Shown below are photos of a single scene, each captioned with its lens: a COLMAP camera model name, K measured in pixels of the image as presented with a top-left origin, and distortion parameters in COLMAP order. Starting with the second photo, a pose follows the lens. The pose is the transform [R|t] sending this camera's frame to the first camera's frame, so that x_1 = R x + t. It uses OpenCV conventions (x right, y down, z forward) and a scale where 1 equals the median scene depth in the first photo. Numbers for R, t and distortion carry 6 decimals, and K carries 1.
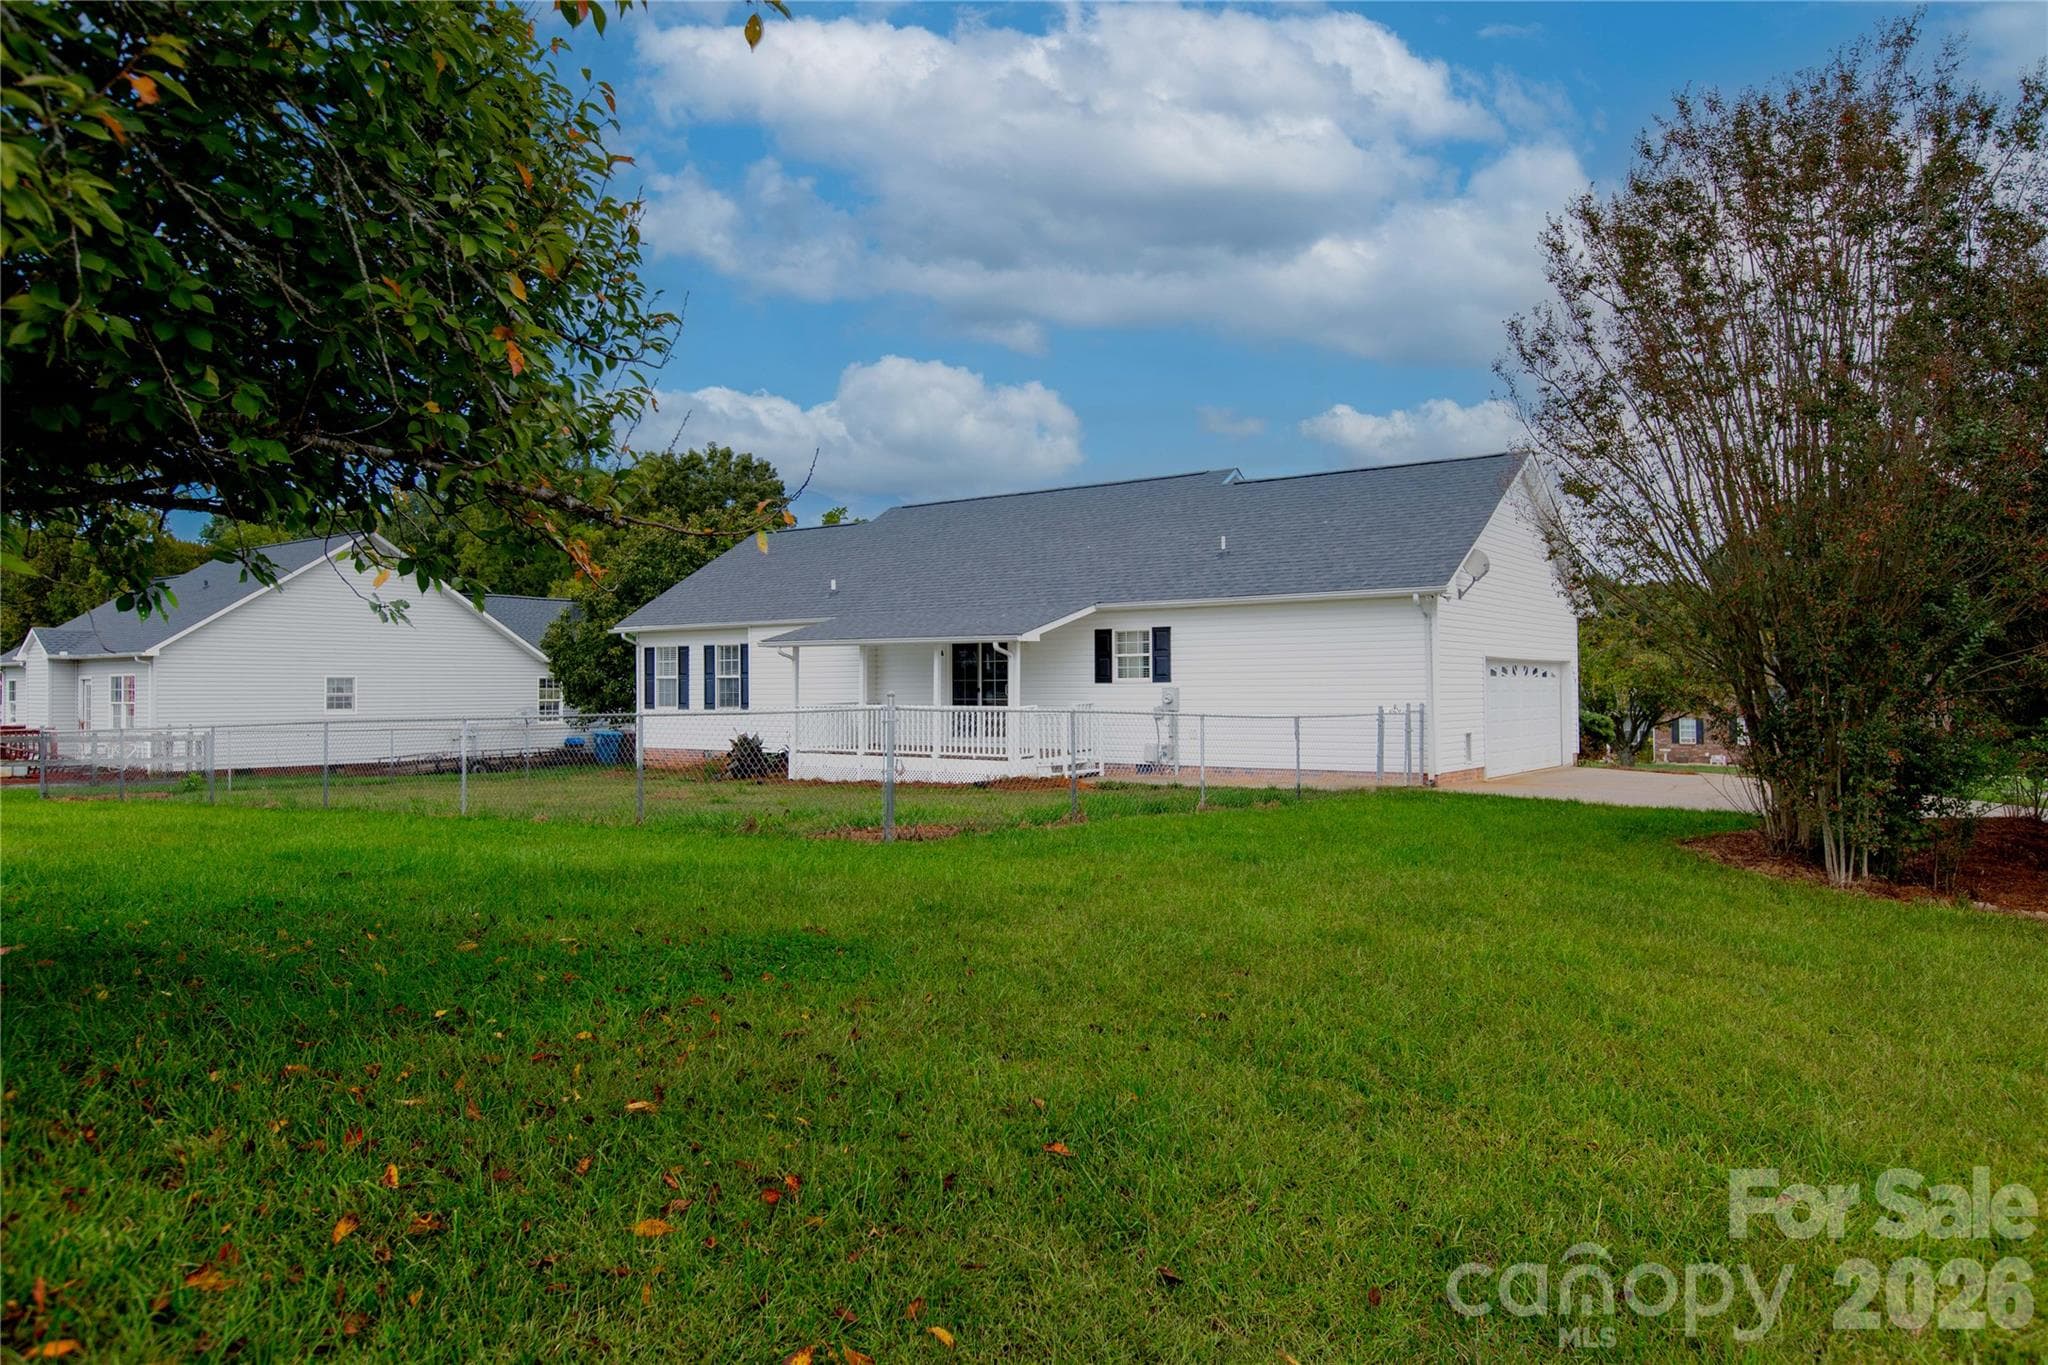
lens RADIAL K [[1391.6, 0, 1024.0], [0, 1391.6, 682.5], [0, 0, 1]] dist [0.000779, -0.001048]
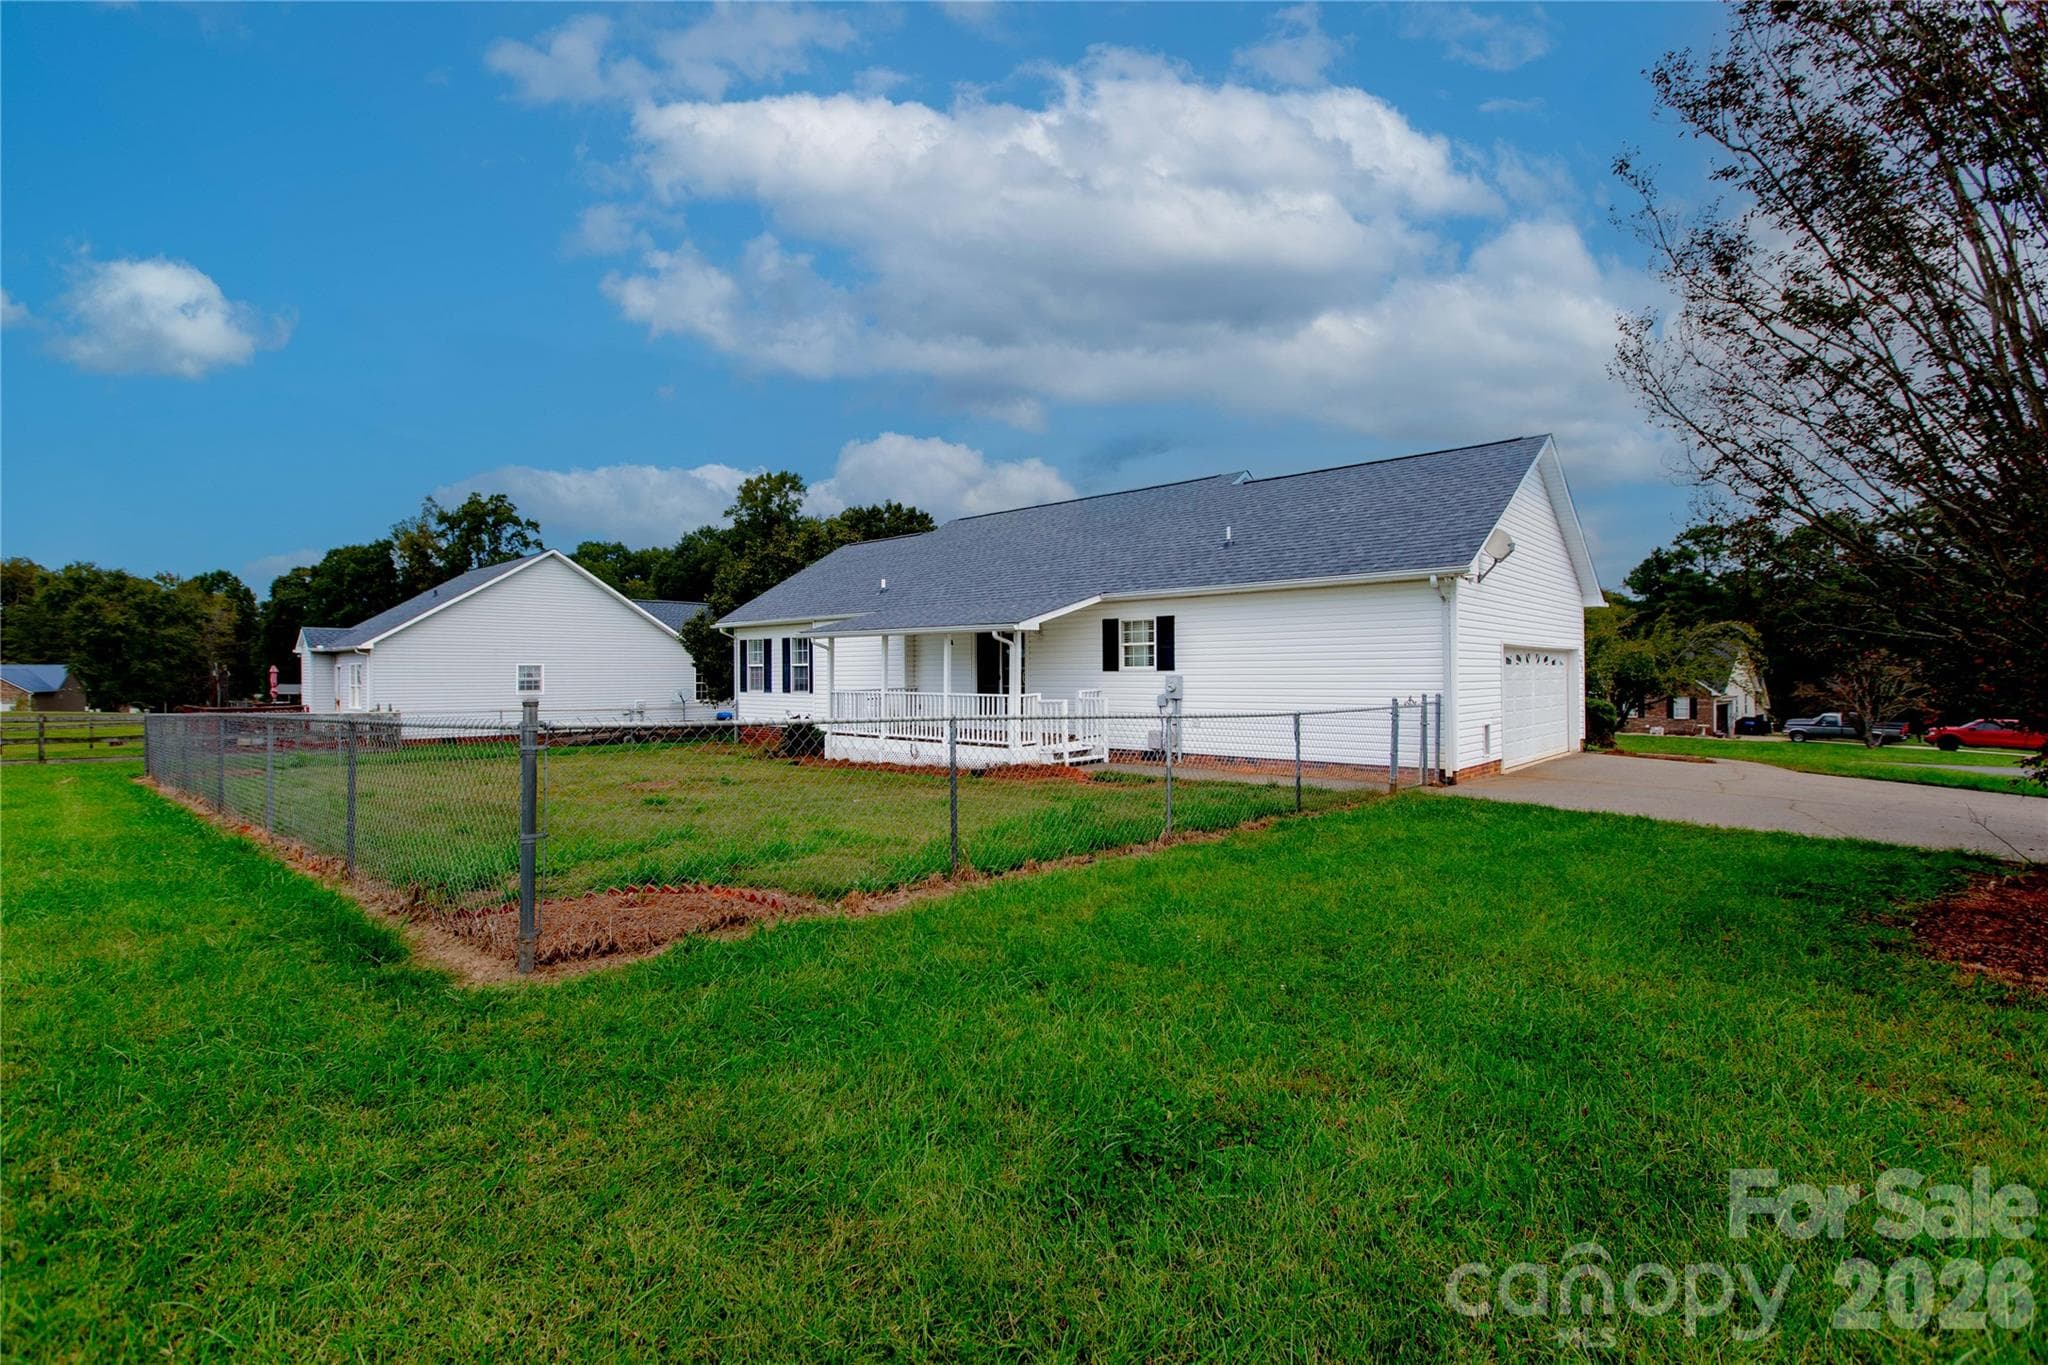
lens RADIAL K [[937.7, 0, 1024.0], [0, 937.7, 682.5], [0, 0, 1]] dist [0.001385, 0.000111]
pose [[0.994773, 0.001276, -0.102107, 0.065052], [0.000330, 0.999877, 0.015708, -0.002223], [0.102114, -0.015659, 0.994649, 0.304417]]
